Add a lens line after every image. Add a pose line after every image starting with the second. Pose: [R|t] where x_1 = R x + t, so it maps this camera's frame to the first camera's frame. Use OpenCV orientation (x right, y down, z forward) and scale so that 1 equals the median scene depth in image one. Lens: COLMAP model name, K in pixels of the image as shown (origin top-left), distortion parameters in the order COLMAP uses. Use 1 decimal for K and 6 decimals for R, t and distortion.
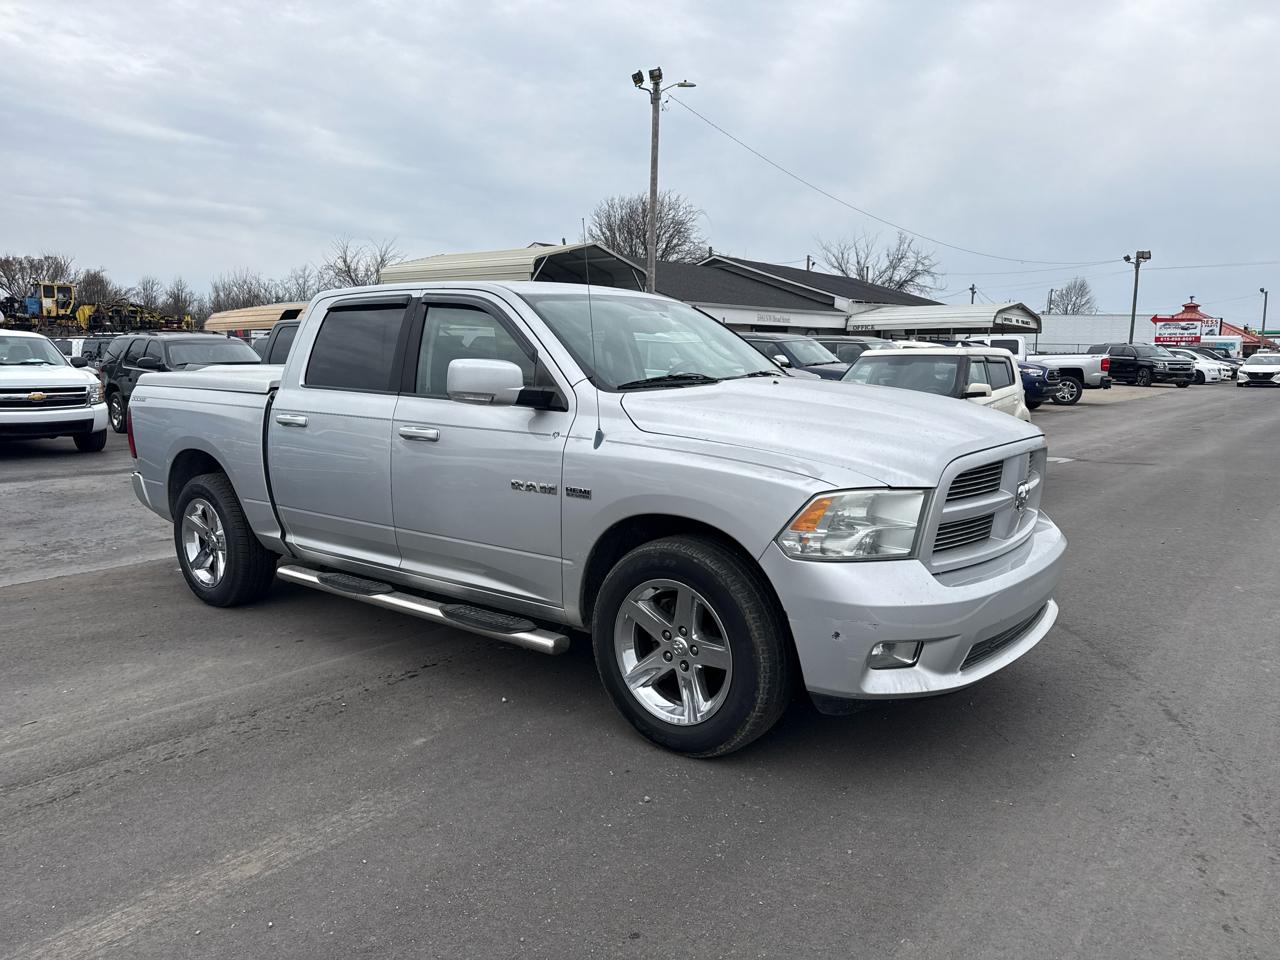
lens RADIAL K [[935.5, 0, 634.9], [0, 935.5, 477.2], [0, 0, 1]] dist [0.080097, -0.118637]
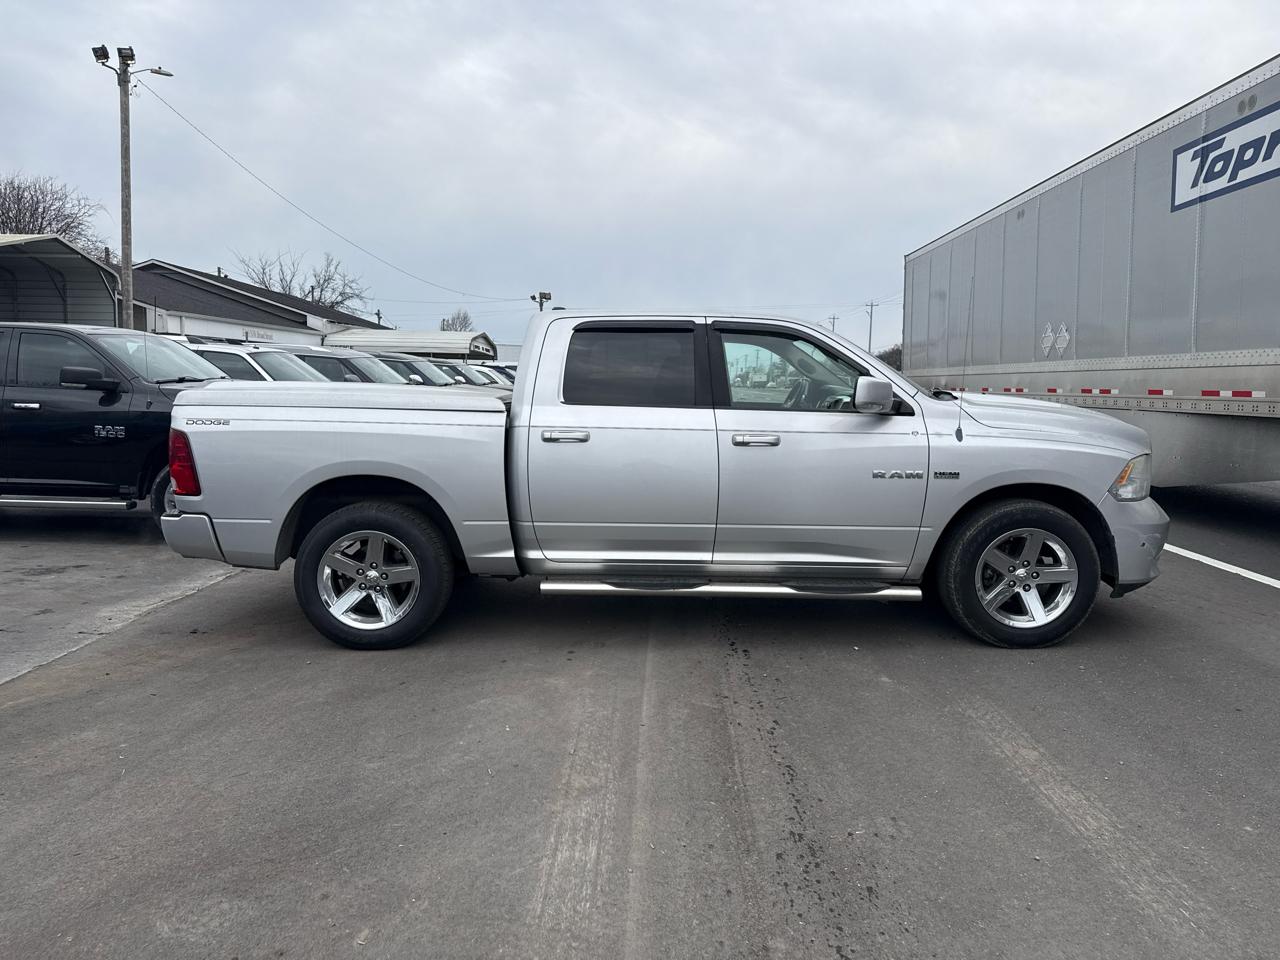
lens RADIAL K [[958.1, 0, 638.7], [0, 958.1, 450.9], [0, 0, 1]] dist [0.119237, -0.192820]
pose [[0.761629, -0.037115, 0.646949, -1.055464], [0.071318, 0.997095, -0.026757, -0.010487], [-0.644076, 0.066518, 0.762064, 0.167611]]
